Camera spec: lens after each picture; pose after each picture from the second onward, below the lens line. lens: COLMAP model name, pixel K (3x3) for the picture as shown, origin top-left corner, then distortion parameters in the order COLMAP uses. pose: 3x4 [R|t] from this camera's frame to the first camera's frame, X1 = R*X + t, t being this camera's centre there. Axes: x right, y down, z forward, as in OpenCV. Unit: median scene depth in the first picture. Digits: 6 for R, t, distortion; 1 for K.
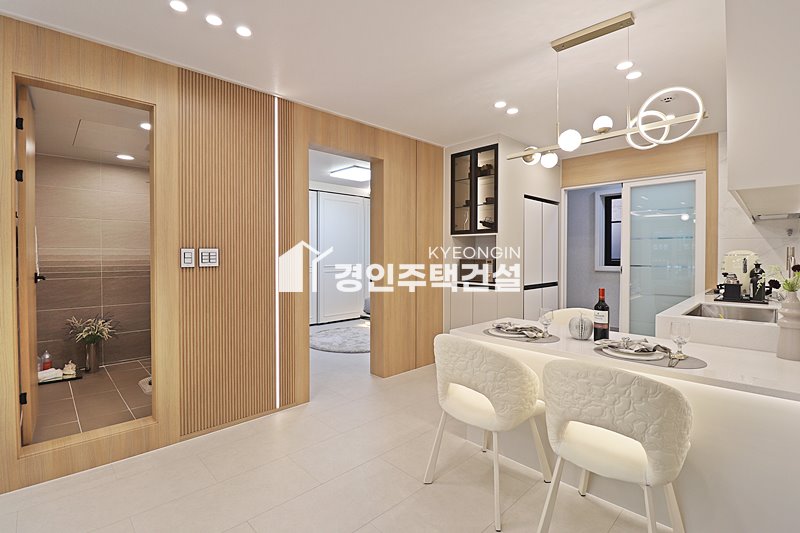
lens RADIAL K [[372.5, 0, 398.9], [0, 372.5, 259.3], [0, 0, 1]] dist [-0.012431, -0.002791]
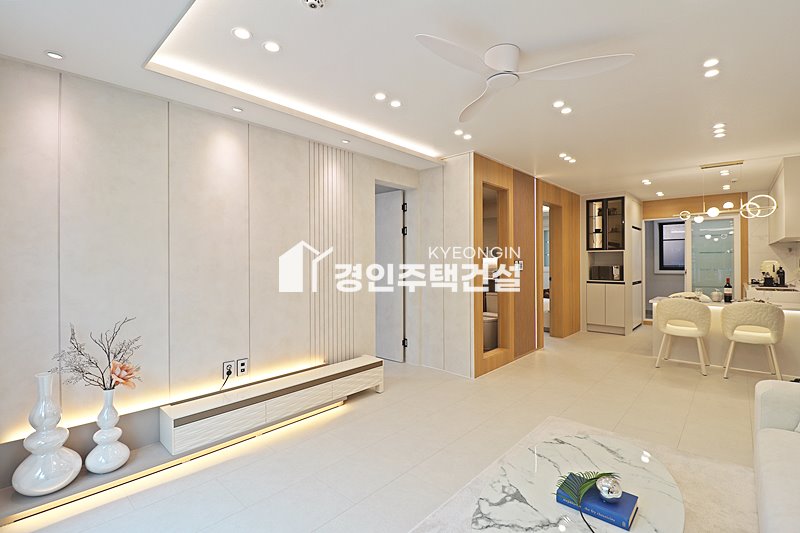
lens RADIAL K [[372.5, 0, 400.2], [0, 372.5, 263.4], [0, 0, 1]] dist [-0.012431, -0.002791]
pose [[0.997703, -0.005421, 0.067520, -1.467738], [0.006212, 0.999914, -0.011510, 0.001774], [-0.067451, 0.011903, 0.997652, -1.011604]]
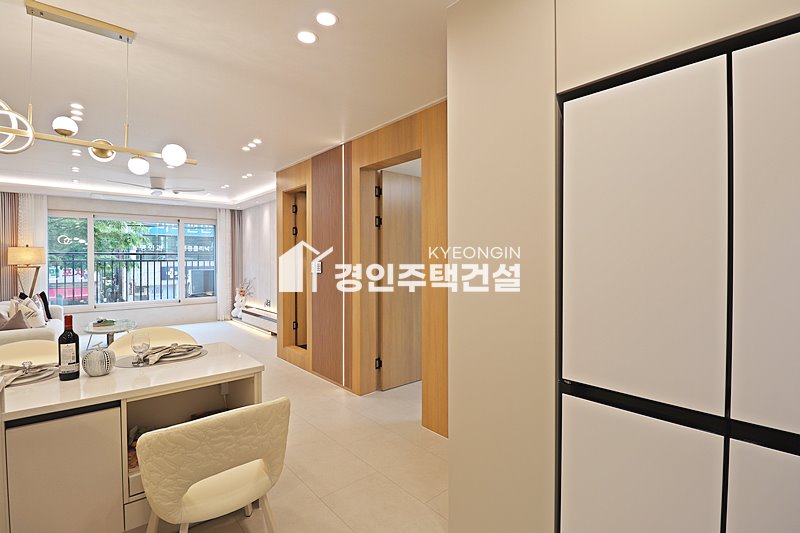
lens RADIAL K [[372.5, 0, 400.6], [0, 372.5, 263.0], [0, 0, 1]] dist [-0.012431, -0.002791]
pose [[-0.047883, 0.015407, -0.998734, 1.264170], [-0.011429, 0.999807, 0.015971, -0.064193], [0.998788, 0.012180, -0.047698, 1.675071]]
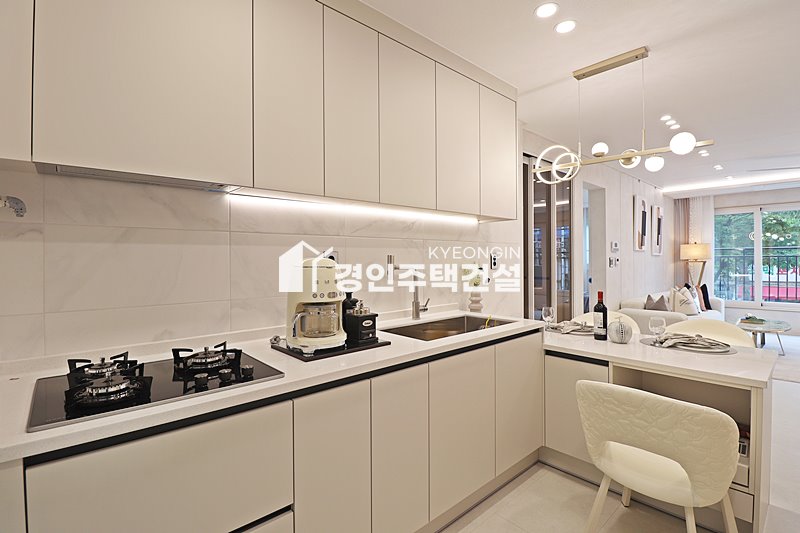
lens RADIAL K [[372.5, 0, 400.4], [0, 372.5, 261.7], [0, 0, 1]] dist [-0.012431, -0.002791]
pose [[-0.999341, 0.009410, 0.035071, 1.062098], [0.010098, 0.999759, 0.019503, -0.044287], [-0.034879, 0.019845, -0.999194, 1.978887]]
